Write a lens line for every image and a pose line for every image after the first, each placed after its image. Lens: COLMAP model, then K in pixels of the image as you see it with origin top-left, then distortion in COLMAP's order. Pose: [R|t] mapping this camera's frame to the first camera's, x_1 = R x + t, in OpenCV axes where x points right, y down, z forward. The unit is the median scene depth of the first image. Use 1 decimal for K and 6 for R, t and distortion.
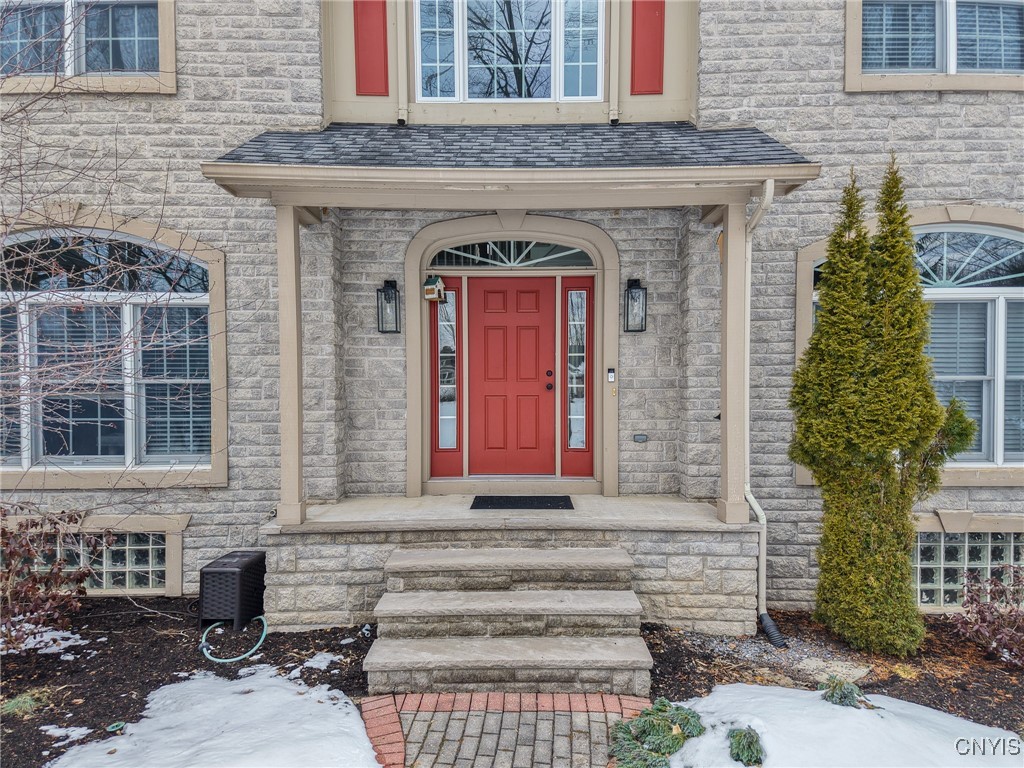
lens RADIAL K [[715.5, 0, 442.6], [0, 715.5, 385.2], [0, 0, 1]] dist [0.114828, -0.001144]
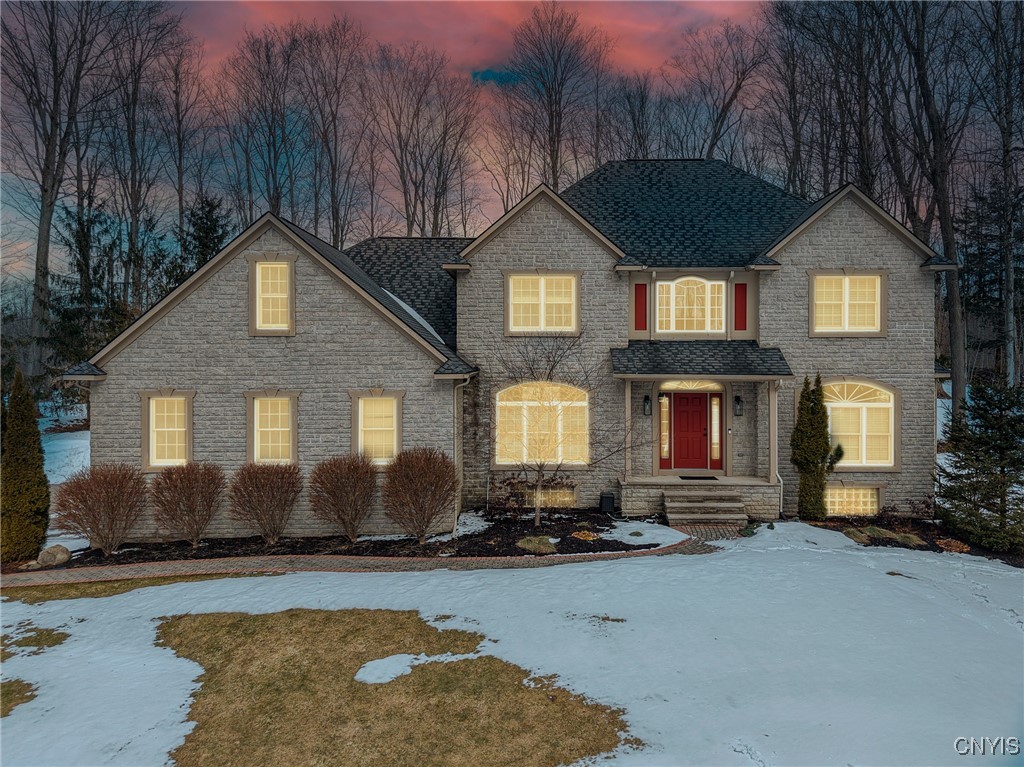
lens RADIAL K [[690.5, 0, 512.7], [0, 690.5, 370.3], [0, 0, 1]] dist [0.064989, -0.001679]
pose [[0.999873, 0.003874, -0.015442, -0.580969], [-0.004348, 0.999517, -0.030778, -0.170965], [0.015316, 0.030842, 0.999407, -1.748984]]
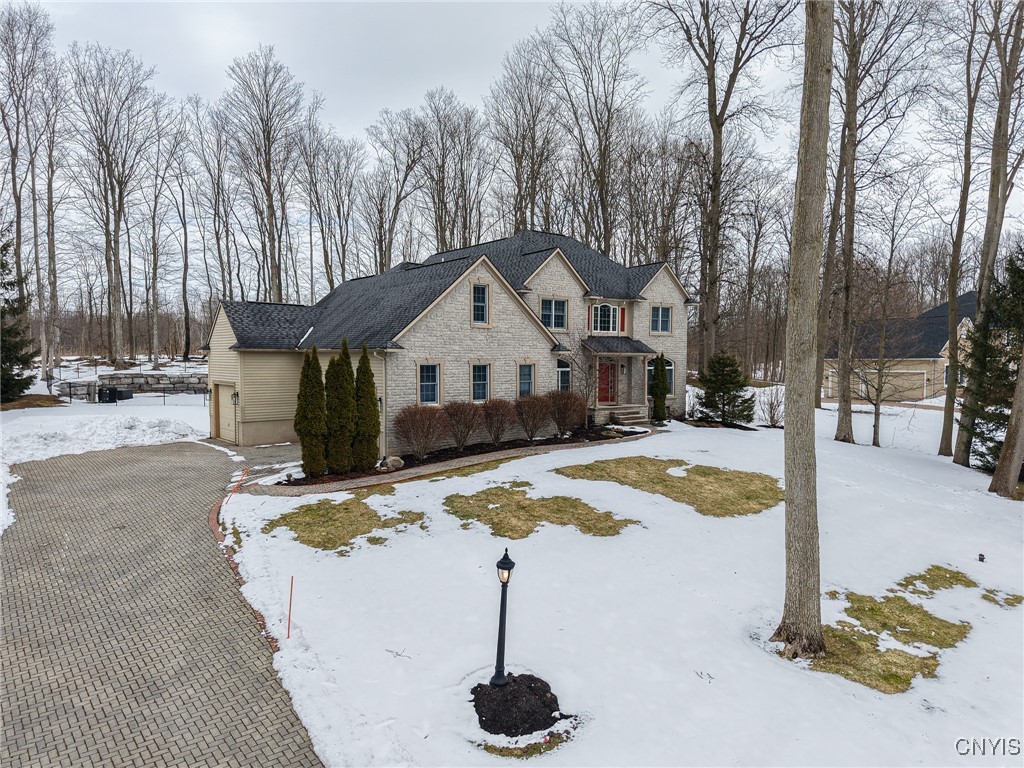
lens RADIAL K [[690.5, 0, 512.7], [0, 690.5, 370.8], [0, 0, 1]] dist [0.064989, -0.001679]
pose [[0.768775, -0.004068, 0.639507, -3.903046], [0.023166, 0.999501, -0.021491, -0.014521], [-0.639100, 0.031336, 0.768485, -2.598829]]
